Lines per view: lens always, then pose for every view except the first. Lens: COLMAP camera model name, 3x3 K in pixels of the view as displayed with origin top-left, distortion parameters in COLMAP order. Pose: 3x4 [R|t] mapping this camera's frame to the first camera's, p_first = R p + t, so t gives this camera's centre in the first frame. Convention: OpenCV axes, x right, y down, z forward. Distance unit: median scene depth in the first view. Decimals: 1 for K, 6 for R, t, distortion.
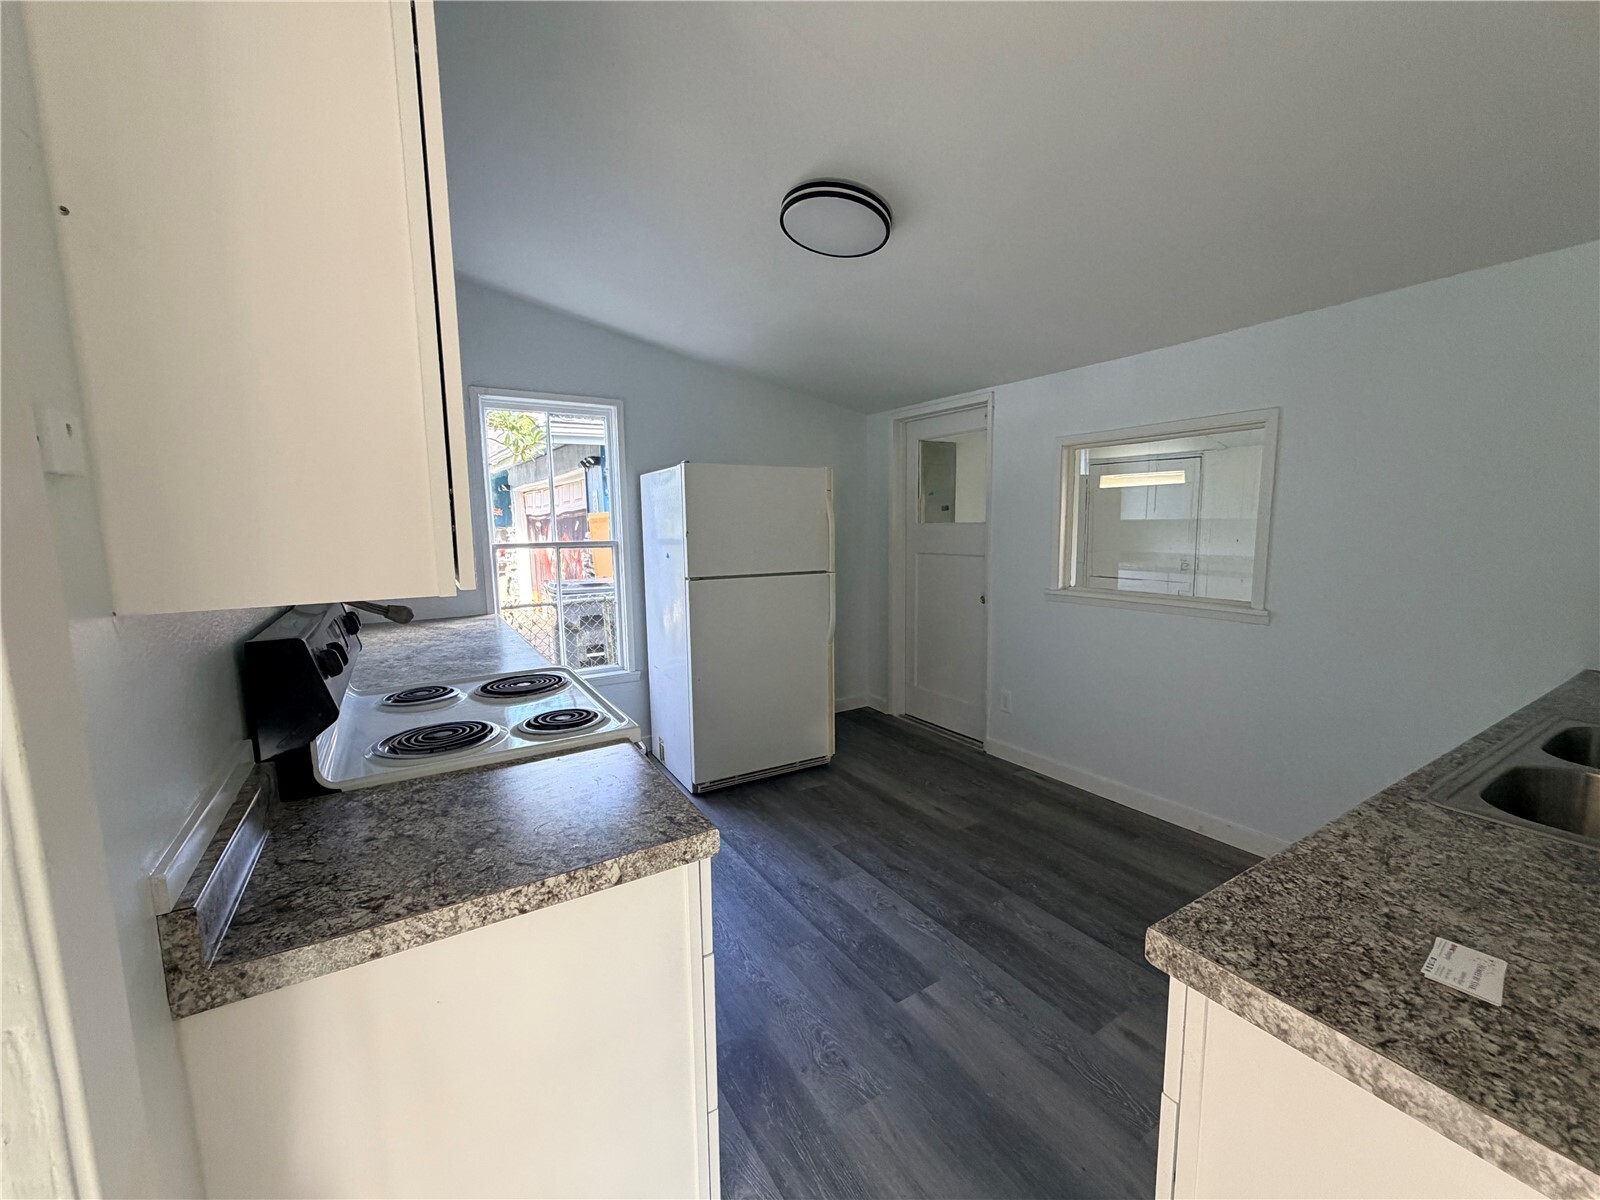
lens RADIAL K [[640.8, 0, 796.9], [0, 640.8, 600.8], [0, 0, 1]] dist [-0.001153, -0.000120]
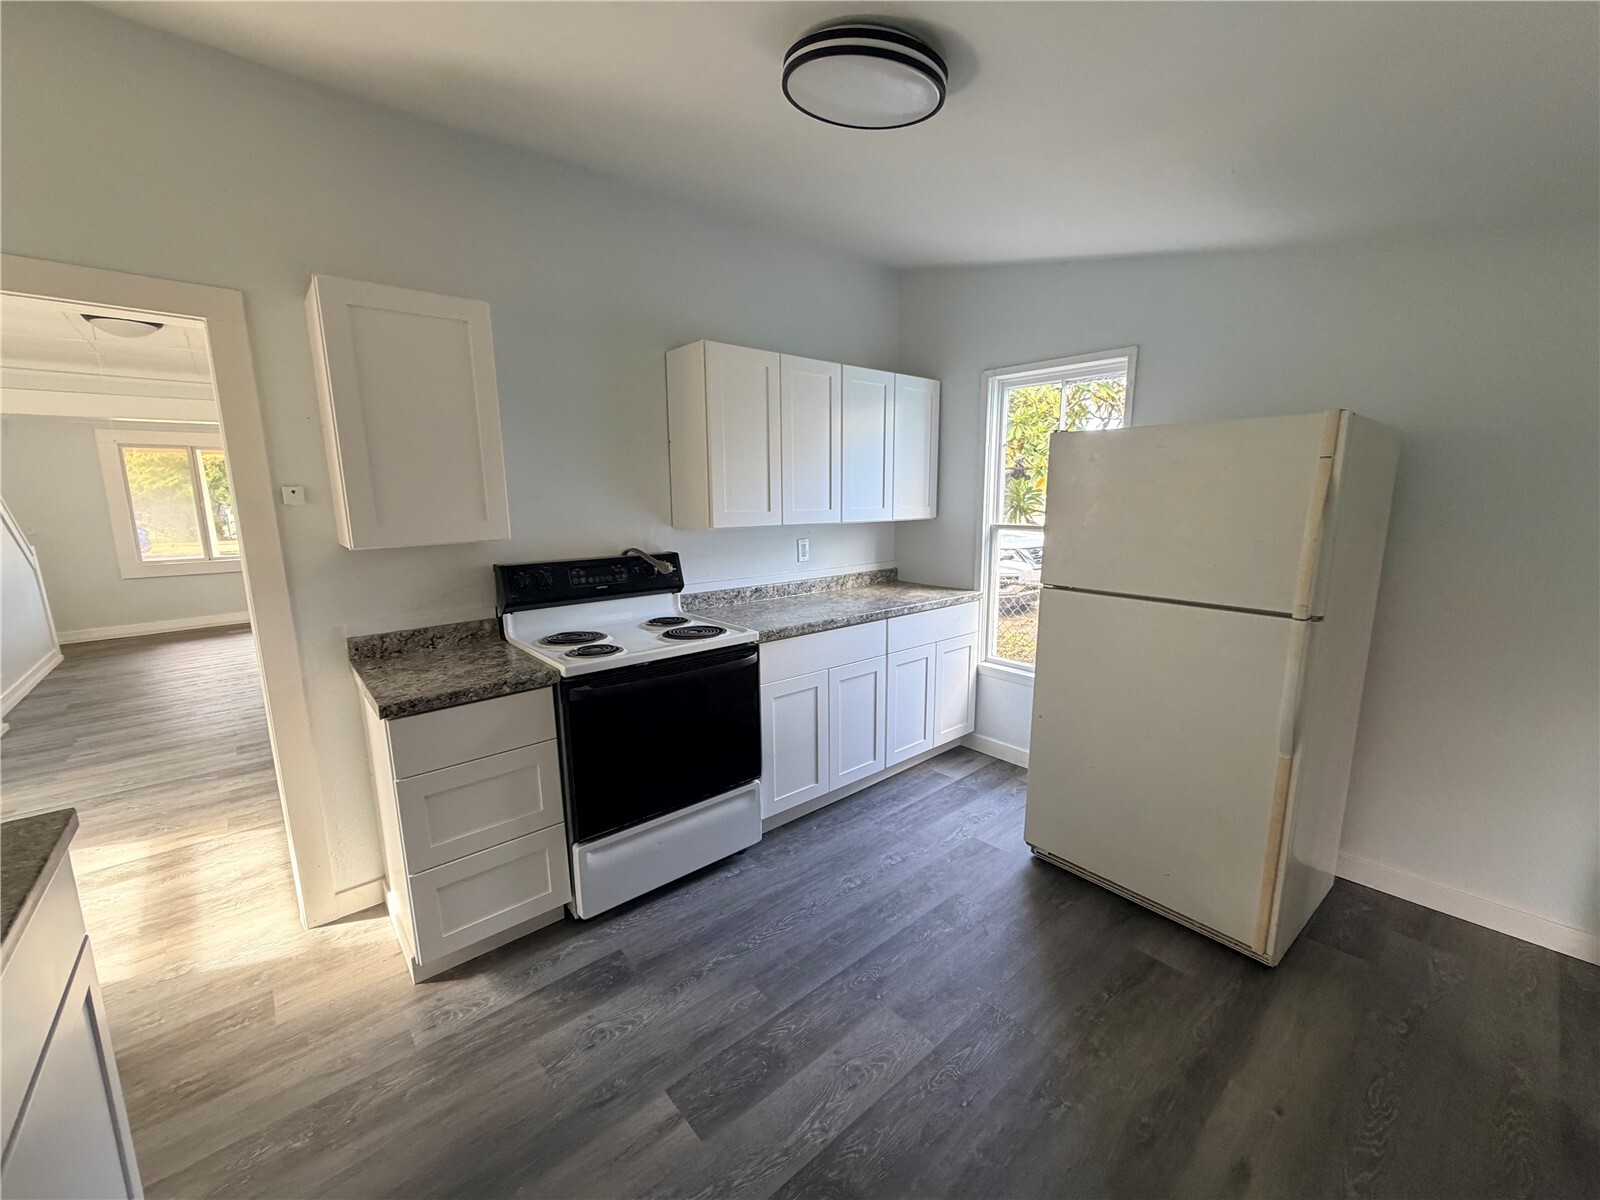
lens RADIAL K [[640.8, 0, 796.5], [0, 640.8, 602.8], [0, 0, 1]] dist [-0.001153, -0.000120]
pose [[0.157721, 0.179870, -0.970964, 0.893348], [-0.115828, 0.979853, 0.162702, -0.174134], [0.980667, 0.086803, 0.175377, 0.956015]]
